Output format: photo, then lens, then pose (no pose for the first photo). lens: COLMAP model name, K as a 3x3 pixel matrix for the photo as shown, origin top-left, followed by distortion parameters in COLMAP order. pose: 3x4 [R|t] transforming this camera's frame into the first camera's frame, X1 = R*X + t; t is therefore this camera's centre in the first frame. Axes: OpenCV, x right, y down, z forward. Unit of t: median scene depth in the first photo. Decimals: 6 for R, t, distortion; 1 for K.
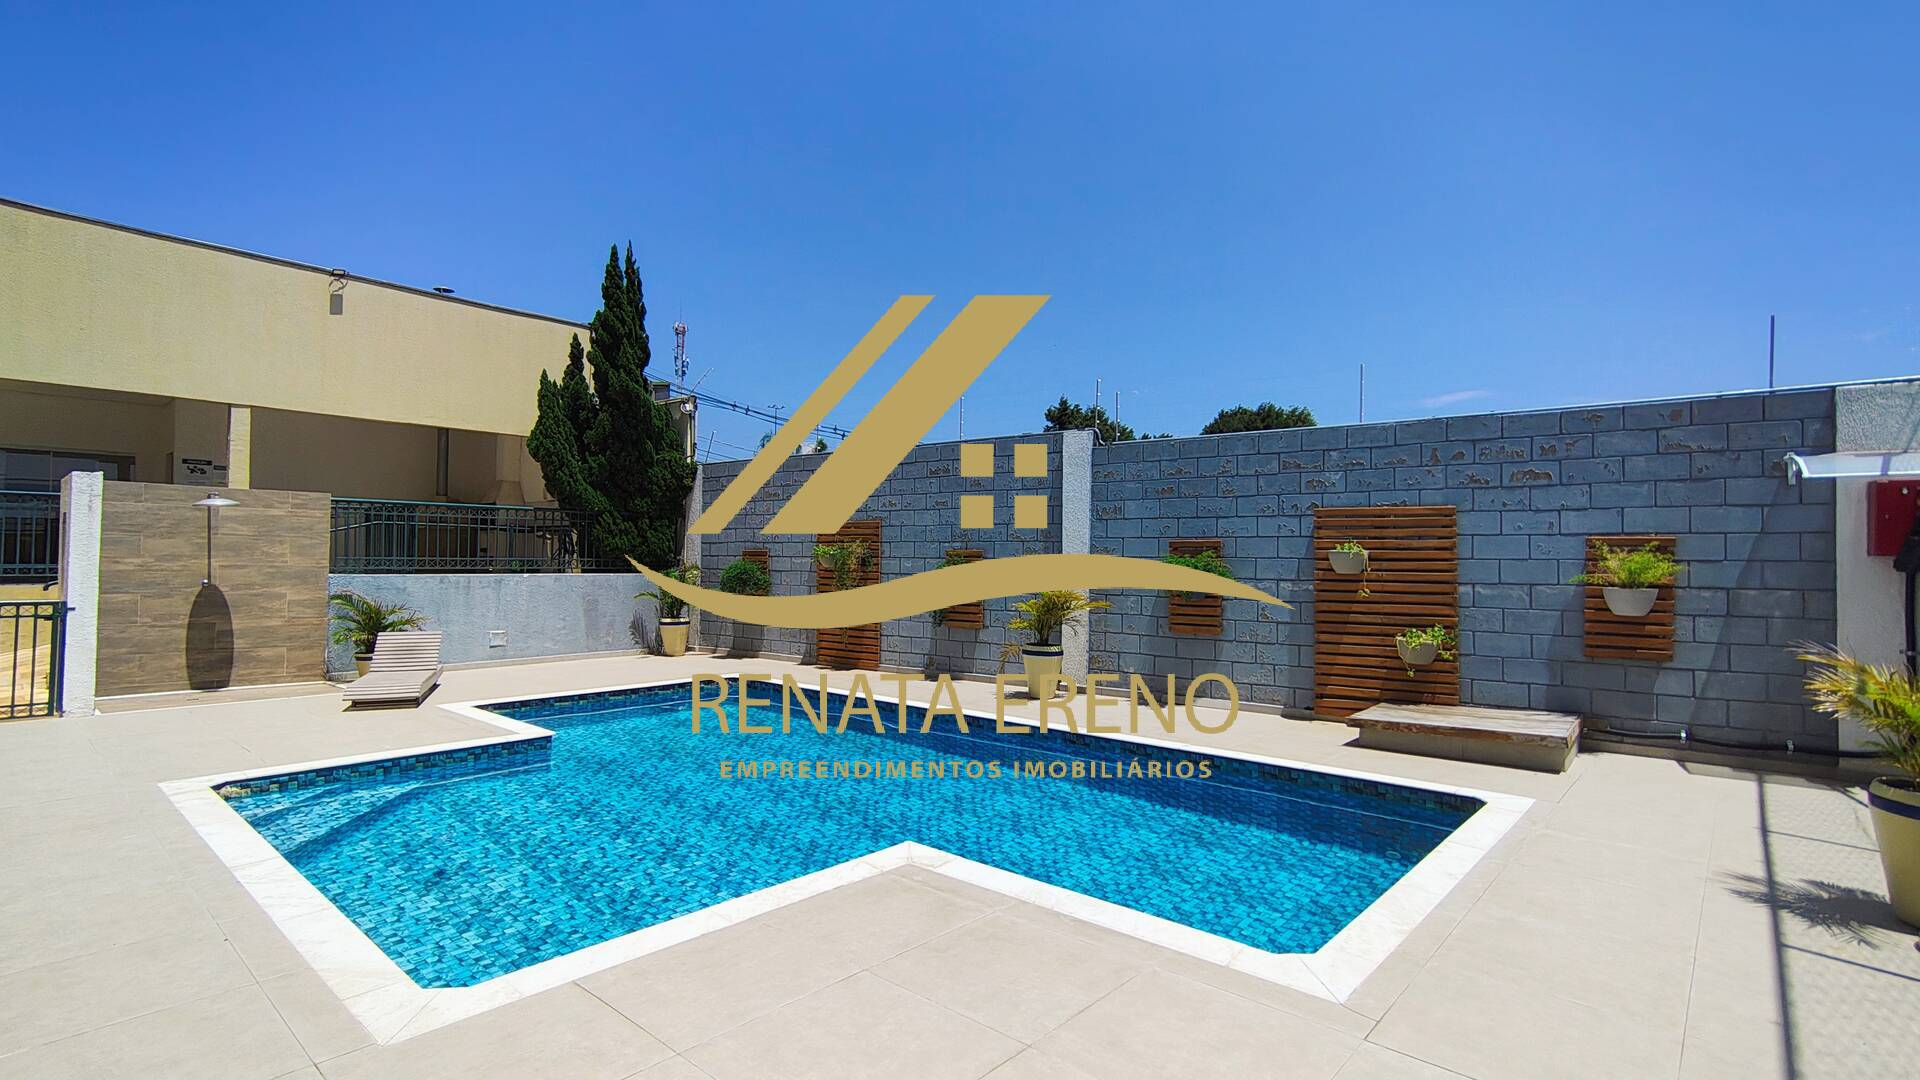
lens RADIAL K [[889.0, 0, 960.0], [0, 889.0, 540.0], [0, 0, 1]] dist [-0.001023, 0.000072]
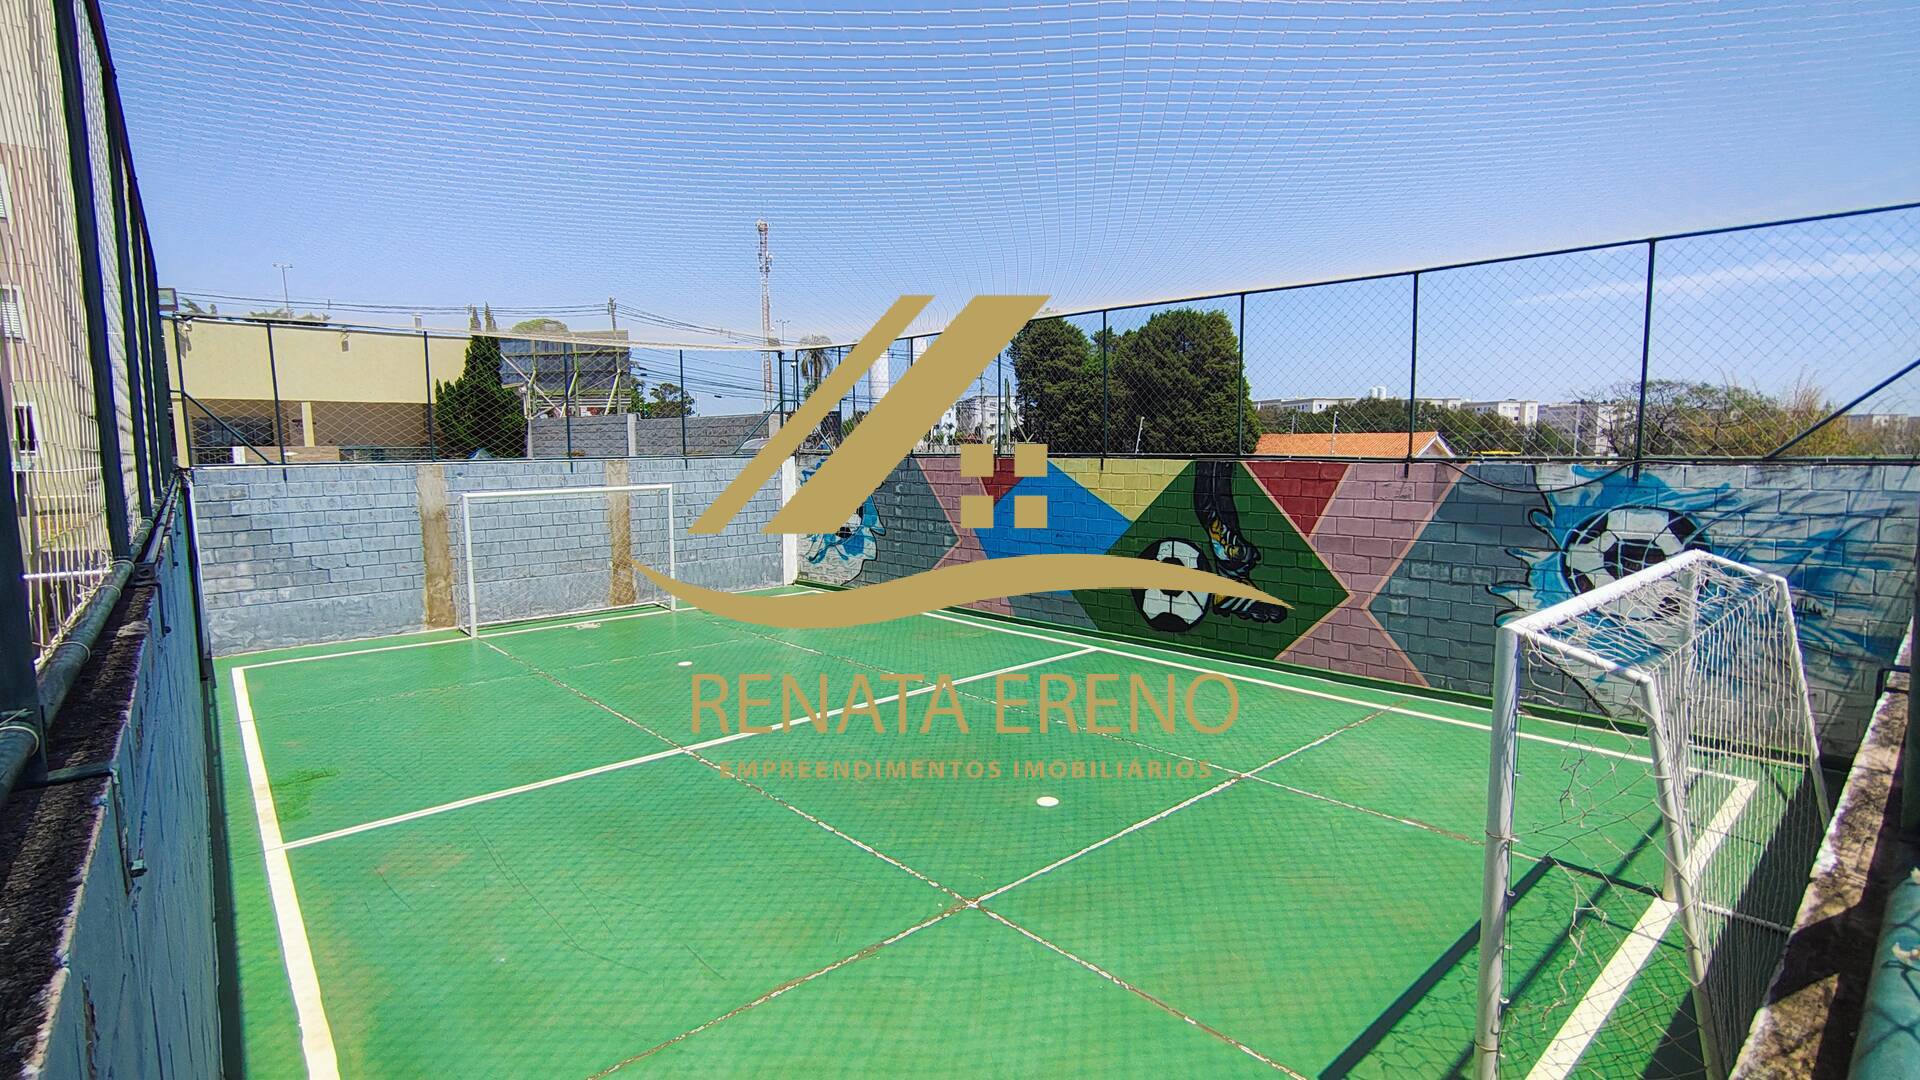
lens RADIAL K [[889.0, 0, 960.0], [0, 889.0, 540.0], [0, 0, 1]] dist [-0.001023, 0.000072]
pose [[0.989814, -0.008772, -0.142098, 0.251106], [0.028319, 0.990286, 0.136129, -0.021491], [0.139524, -0.138766, 0.980447, -0.214394]]
